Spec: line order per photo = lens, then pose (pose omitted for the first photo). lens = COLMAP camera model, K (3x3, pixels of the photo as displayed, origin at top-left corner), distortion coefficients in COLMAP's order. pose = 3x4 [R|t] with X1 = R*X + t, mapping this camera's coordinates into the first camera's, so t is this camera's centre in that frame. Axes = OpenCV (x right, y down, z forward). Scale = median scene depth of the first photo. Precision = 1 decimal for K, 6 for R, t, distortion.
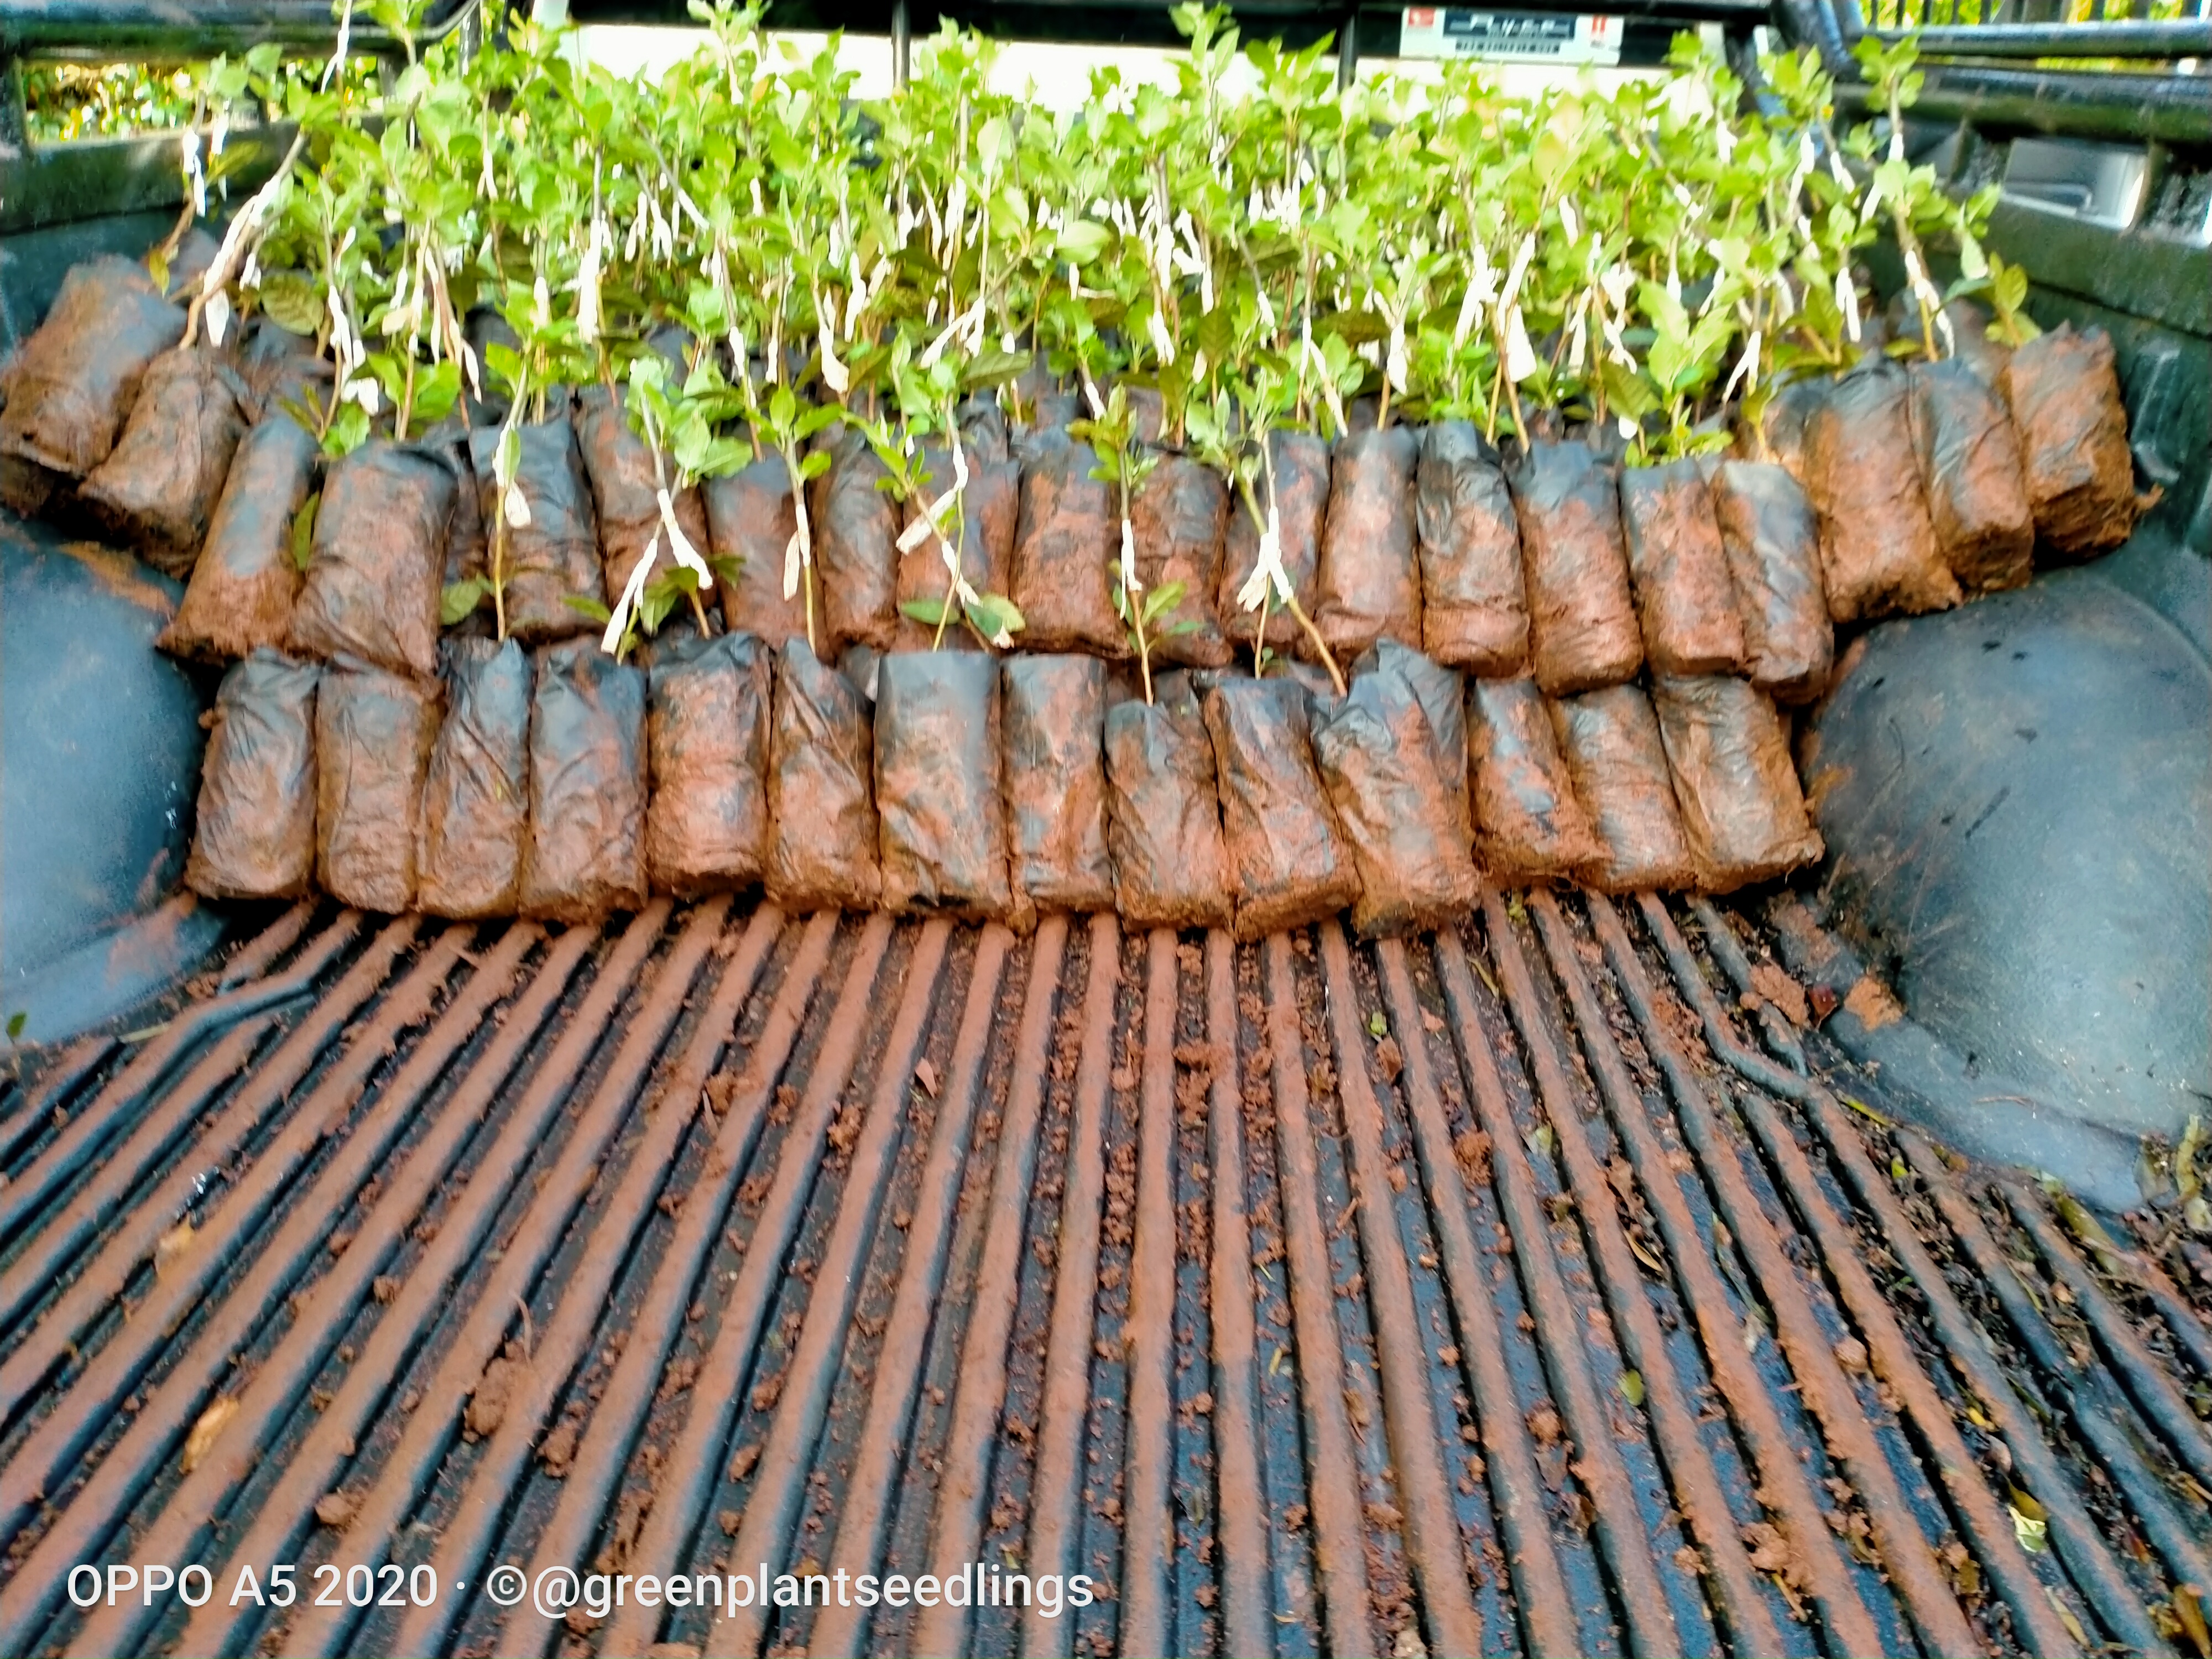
lens RADIAL K [[1769.9, 0, 1123.8], [0, 1769.9, 832.8], [0, 0, 1]] dist [0.149332, -0.360636]
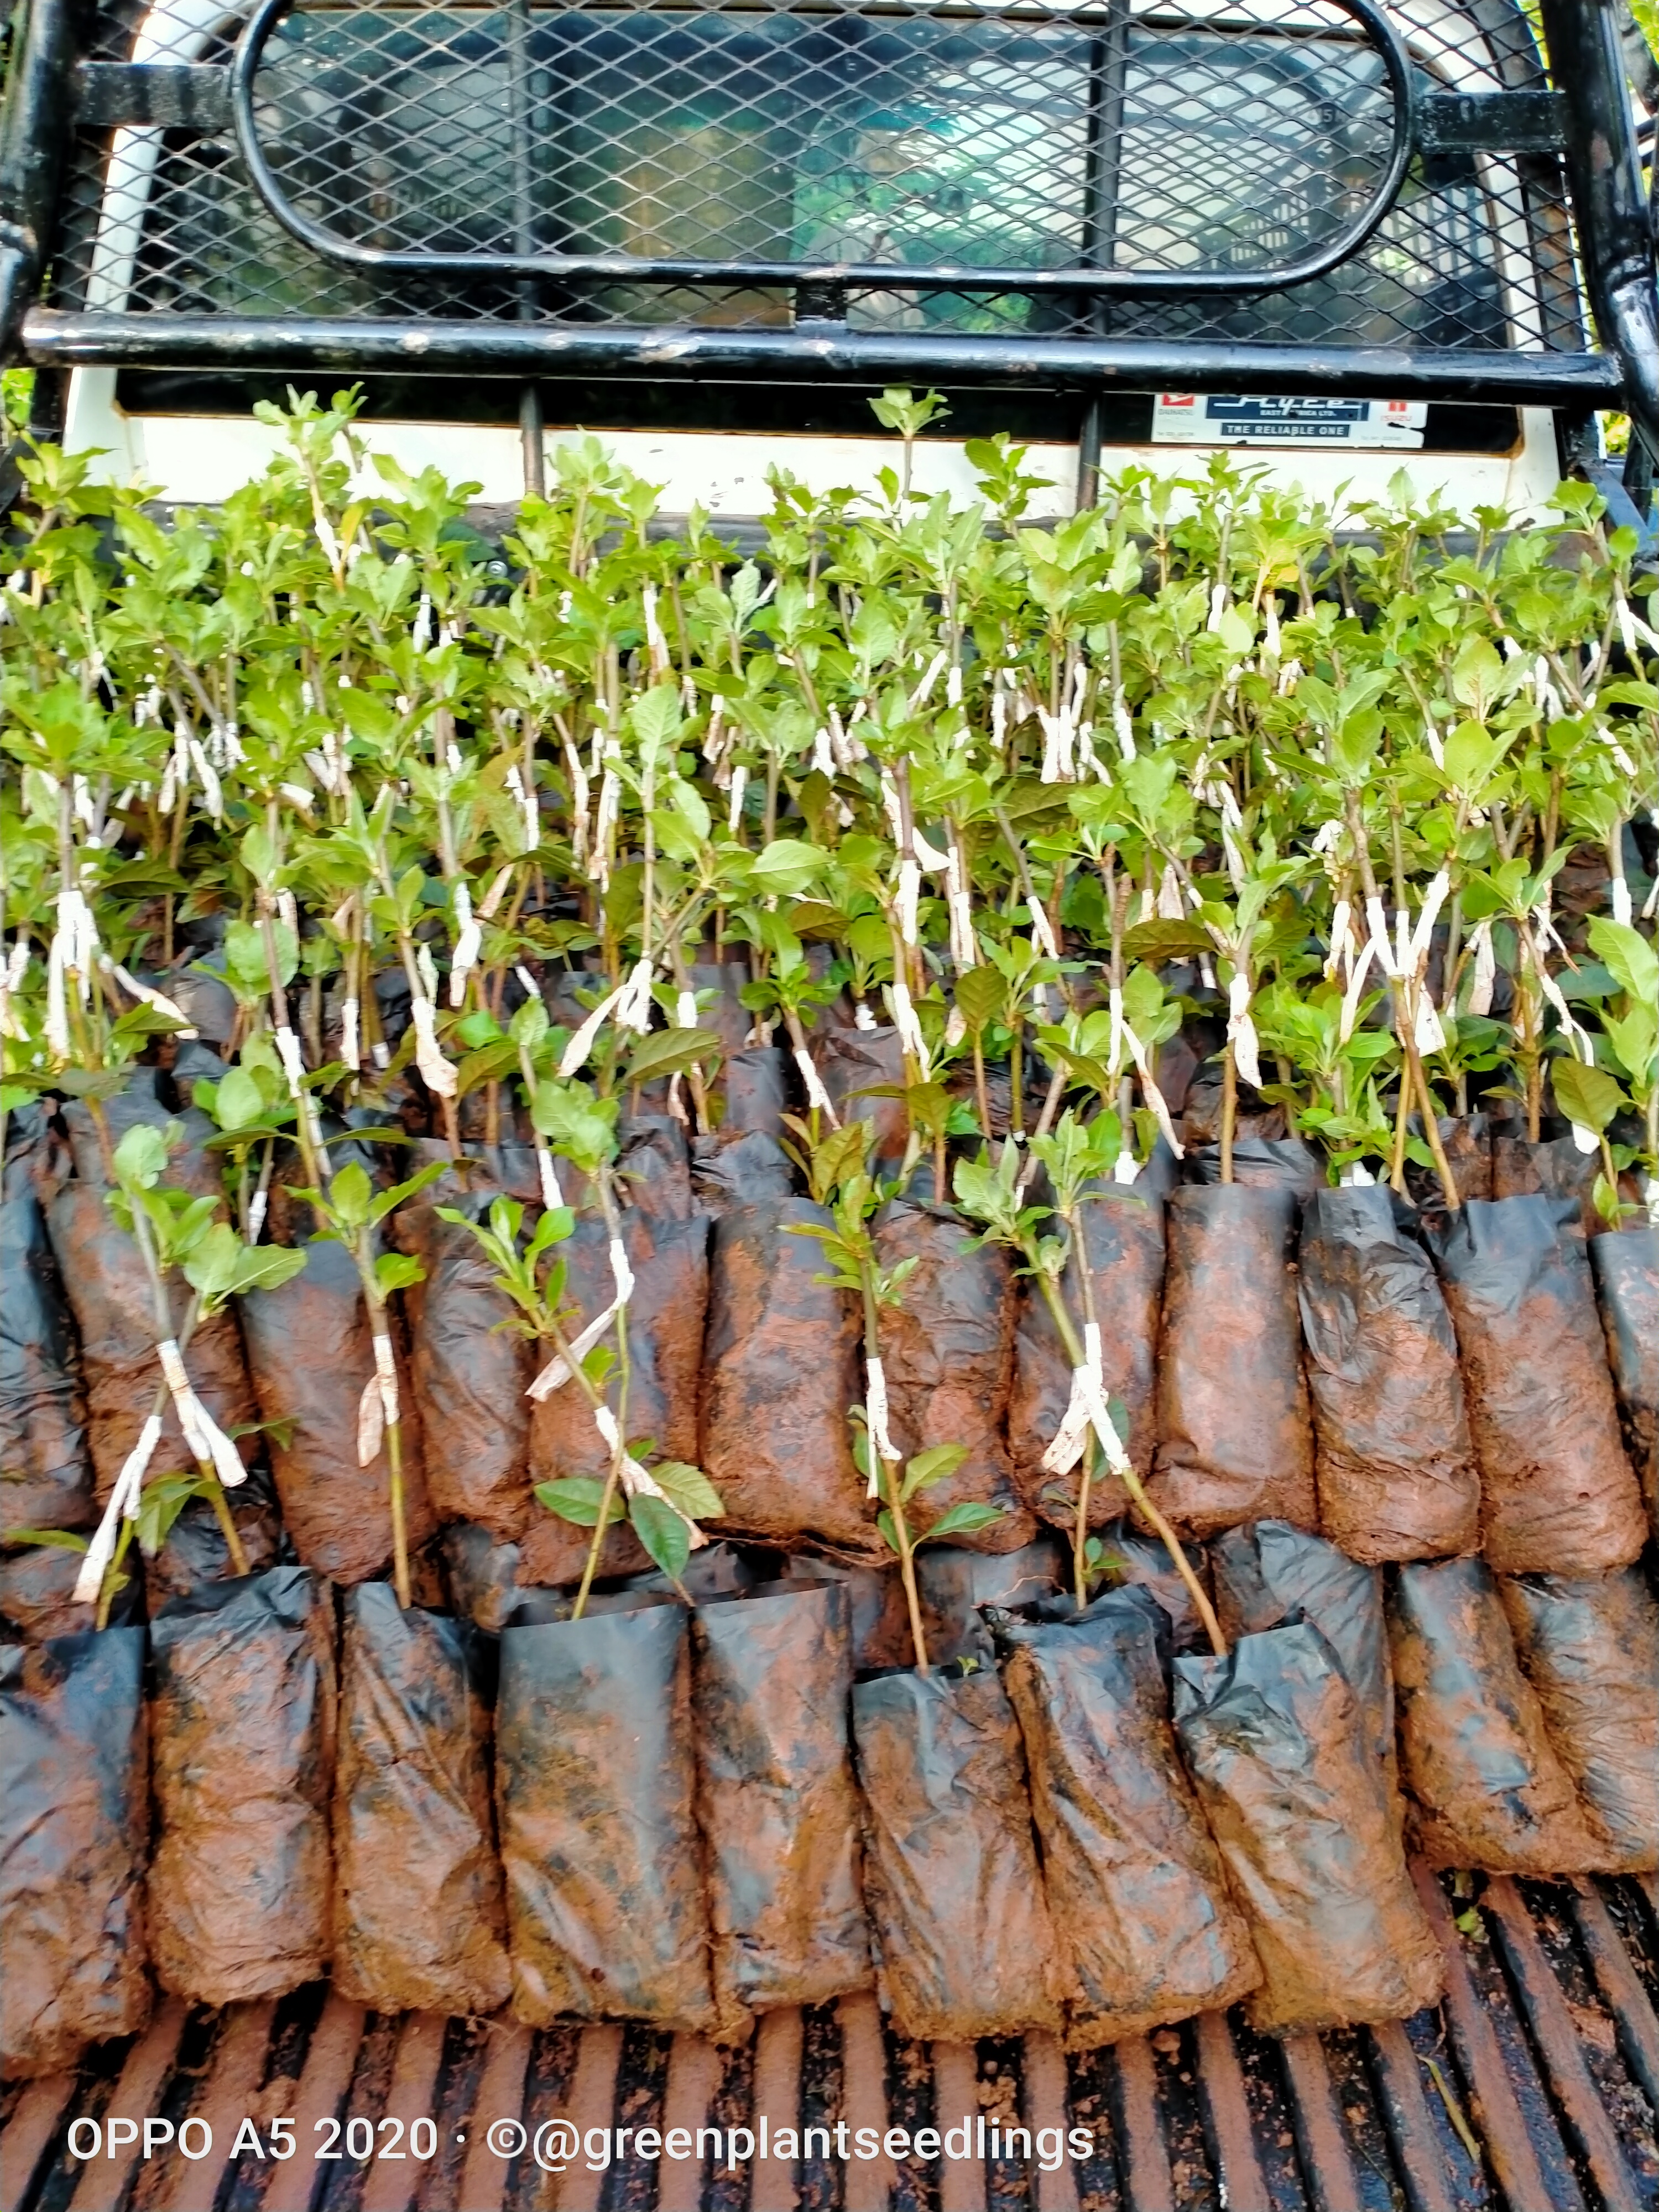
lens RADIAL K [[1806.7, 0, 829.5], [0, 1806.7, 1106.0], [0, 0, 1]] dist [0.079864, -0.182071]
pose [[0.999535, -0.023620, 0.019306, -0.026025], [0.023269, 0.999564, 0.018169, -0.281404], [-0.019727, -0.017711, 0.999649, 0.329815]]
